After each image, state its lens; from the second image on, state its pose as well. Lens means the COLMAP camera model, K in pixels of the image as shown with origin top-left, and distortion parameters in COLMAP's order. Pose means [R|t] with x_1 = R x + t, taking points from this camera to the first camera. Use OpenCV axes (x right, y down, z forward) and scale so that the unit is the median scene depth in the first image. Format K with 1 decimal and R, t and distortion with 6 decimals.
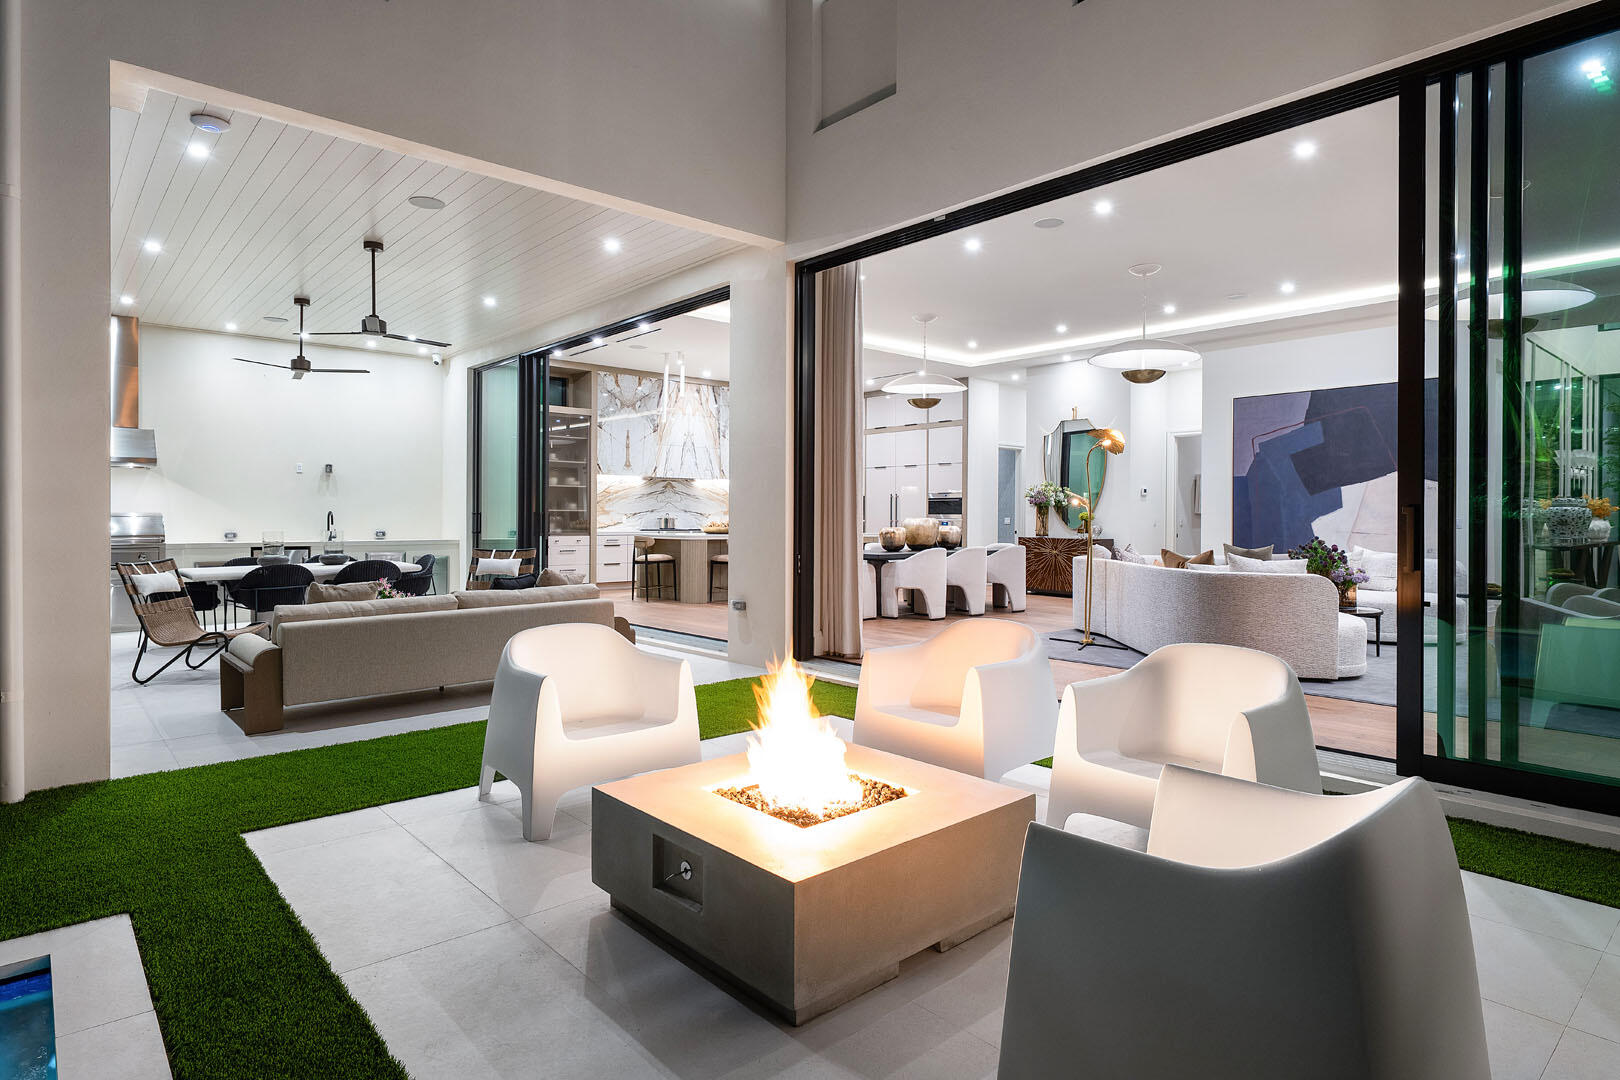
lens RADIAL K [[884.7, 0, 816.8], [0, 884.7, 523.7], [0, 0, 1]] dist [0.008130, 0.002447]
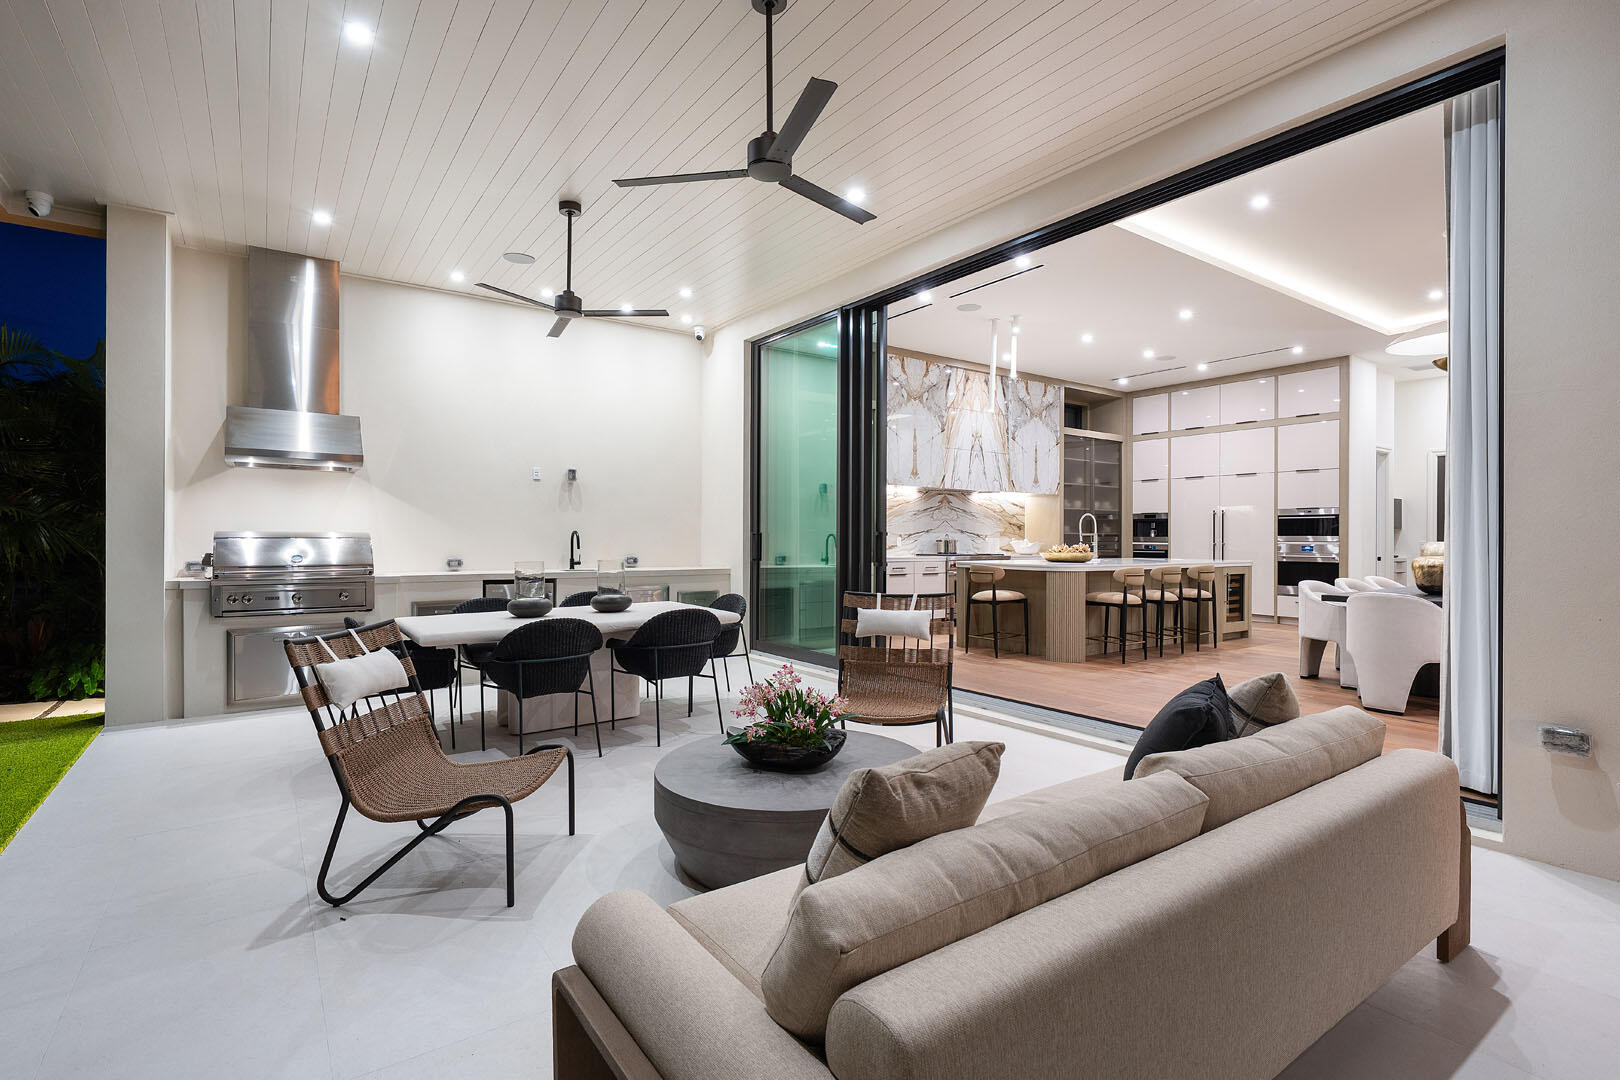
lens RADIAL K [[770.4, 0, 812.1], [0, 770.4, 547.4], [0, 0, 1]] dist [0.004394, 0.000061]
pose [[0.994015, 0.002271, -0.109224, -0.271205], [-0.001756, 0.999987, 0.004817, -0.003580], [0.109233, -0.004597, 0.994005, 0.363146]]
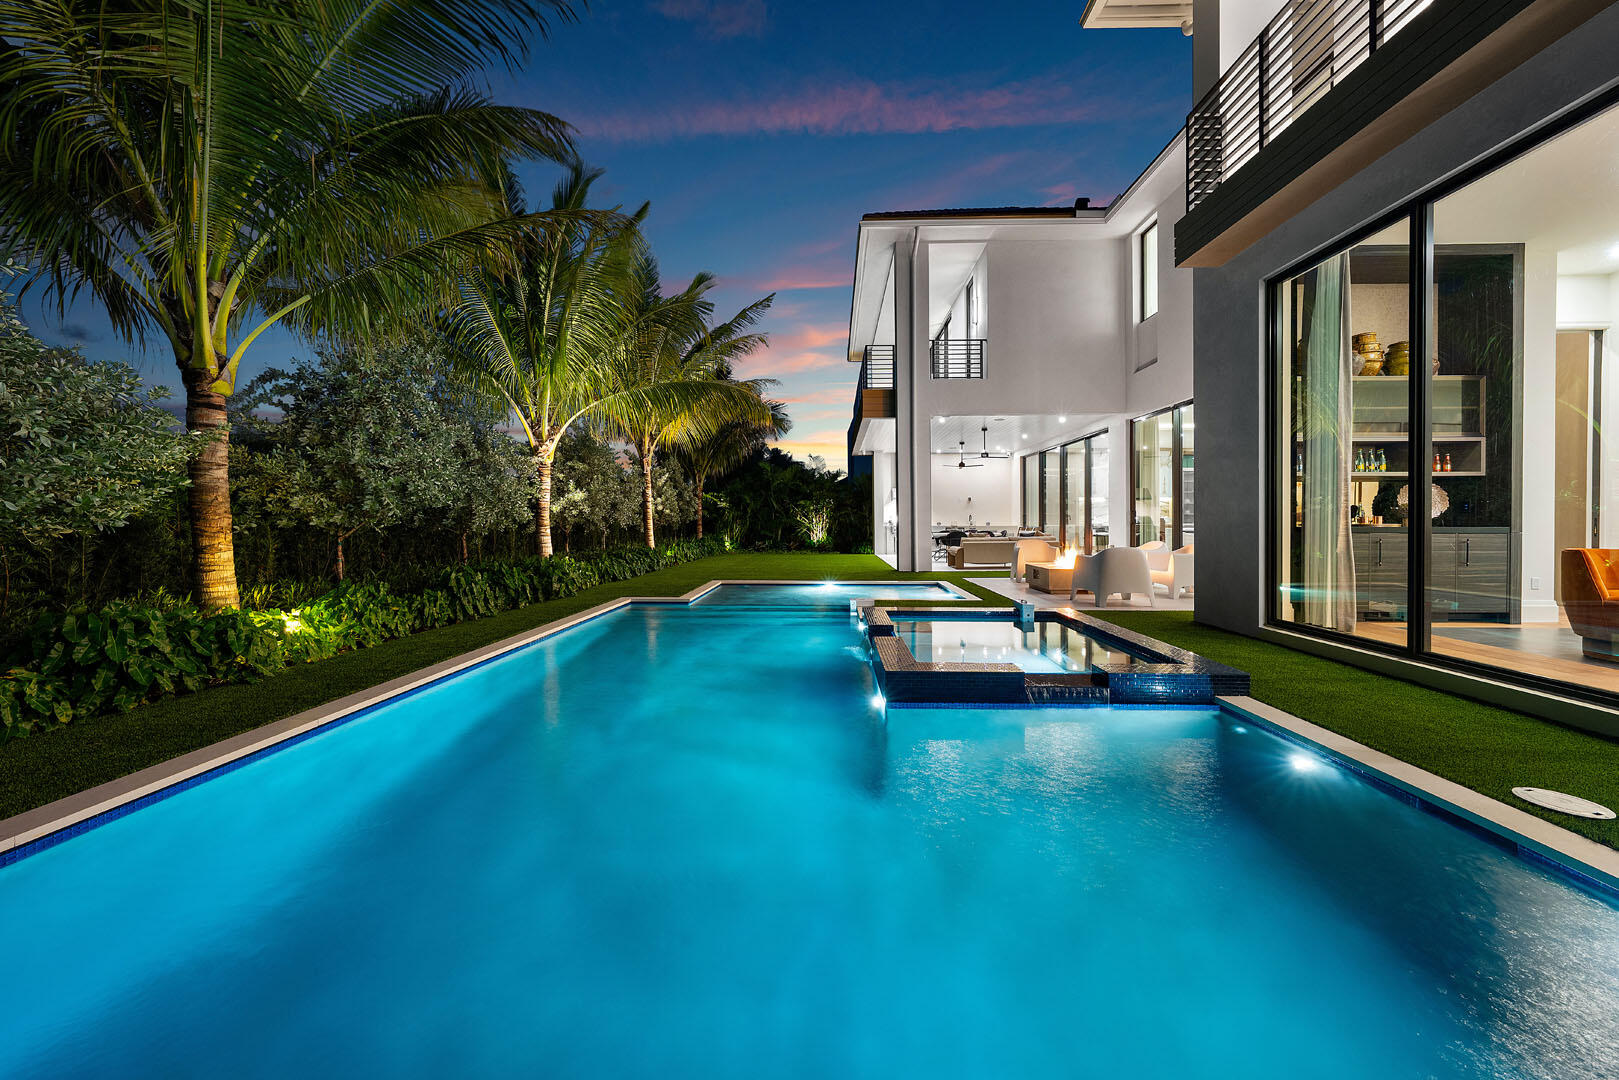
lens RADIAL K [[556.5, 0, 817.4], [0, 556.5, 526.1], [0, 0, 1]] dist [0.000671, -0.000004]
pose [[0.727341, -0.003159, -0.686269, 0.260771], [0.005712, 0.999983, 0.001451, 0.013248], [0.686253, -0.004975, 0.727346, -0.521680]]
